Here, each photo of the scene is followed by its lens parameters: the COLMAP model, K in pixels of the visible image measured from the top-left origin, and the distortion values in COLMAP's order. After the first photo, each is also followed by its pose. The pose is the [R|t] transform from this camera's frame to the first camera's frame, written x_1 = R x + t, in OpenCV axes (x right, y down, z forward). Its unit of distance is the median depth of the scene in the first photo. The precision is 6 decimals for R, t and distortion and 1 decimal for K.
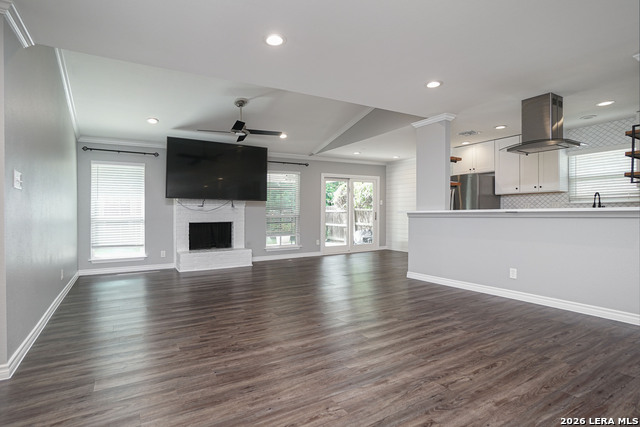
lens RADIAL K [[318.5, 0, 318.6], [0, 318.5, 216.3], [0, 0, 1]] dist [-0.061802, 0.027325]
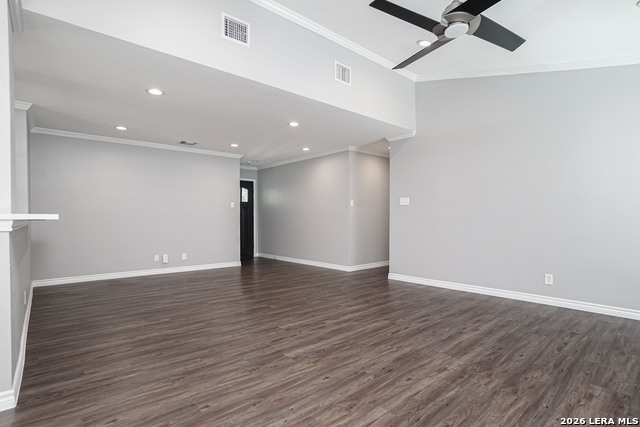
lens RADIAL K [[318.5, 0, 318.6], [0, 318.5, 216.3], [0, 0, 1]] dist [-0.061802, 0.027325]
pose [[-0.984920, 0.006369, -0.172894, 0.016995], [0.004805, 0.999944, 0.009463, -0.015077], [0.172944, 0.008490, -0.984895, 1.256567]]
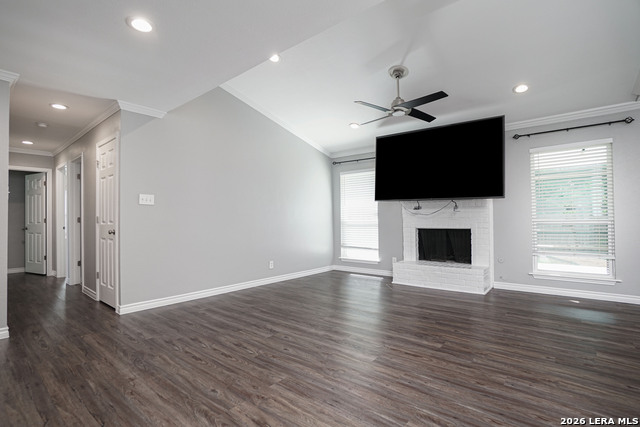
lens RADIAL K [[318.5, 0, 318.6], [0, 318.5, 216.3], [0, 0, 1]] dist [-0.061802, 0.027325]
pose [[0.326715, -0.000951, -0.945122, 0.361413], [-0.002099, 0.999996, -0.001732, -0.012114], [0.945121, 0.002550, 0.326712, 0.514606]]
